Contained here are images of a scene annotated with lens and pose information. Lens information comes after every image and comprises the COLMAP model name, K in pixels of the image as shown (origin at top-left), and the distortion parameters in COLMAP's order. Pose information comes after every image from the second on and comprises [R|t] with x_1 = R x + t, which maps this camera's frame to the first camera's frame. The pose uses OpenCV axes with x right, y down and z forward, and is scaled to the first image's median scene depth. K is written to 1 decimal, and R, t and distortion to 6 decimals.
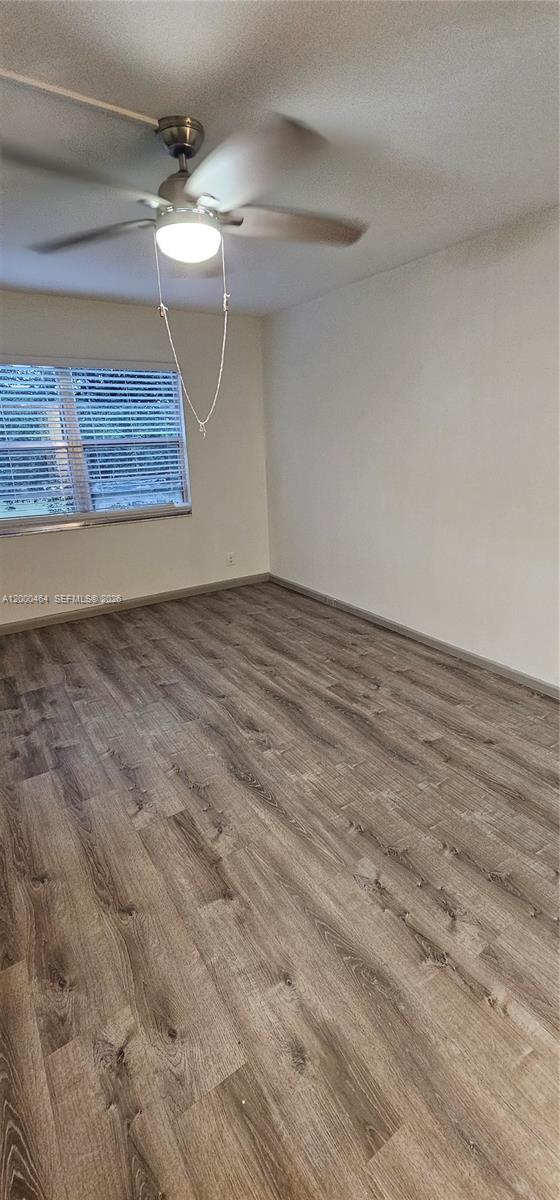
lens RADIAL K [[490.9, 0, 283.1], [0, 490.9, 601.7], [0, 0, 1]] dist [-0.001010, 0.000700]
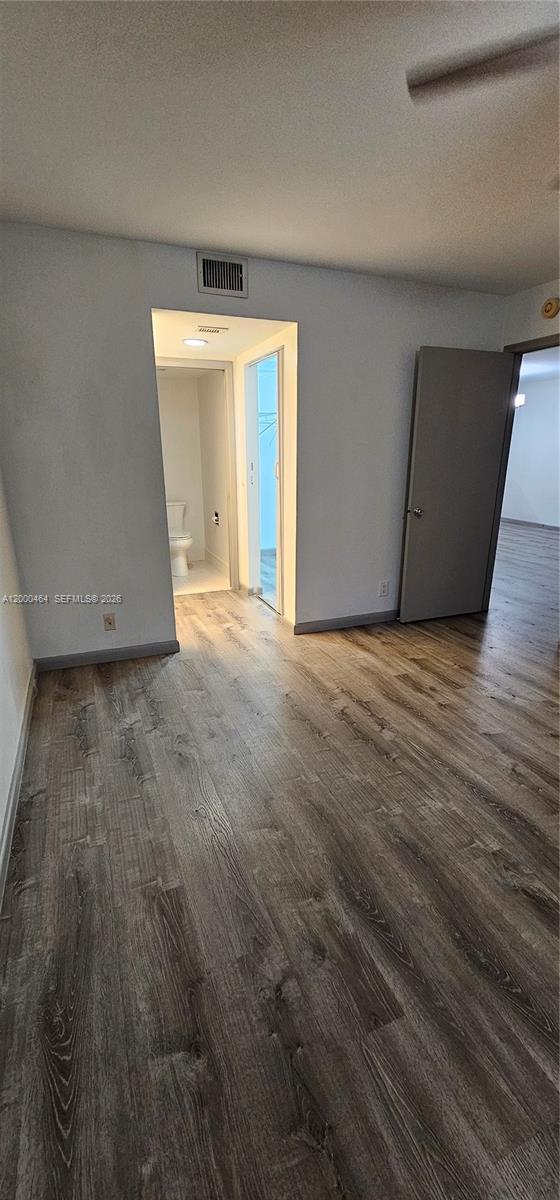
lens RADIAL K [[490.9, 0, 292.5], [0, 490.9, 596.1], [0, 0, 1]] dist [-0.001010, 0.000700]
pose [[-0.981901, -0.028565, 0.187231, 0.164172], [0.085851, 0.814043, 0.574425, -0.527046], [-0.168822, 0.580102, -0.796857, 1.687808]]
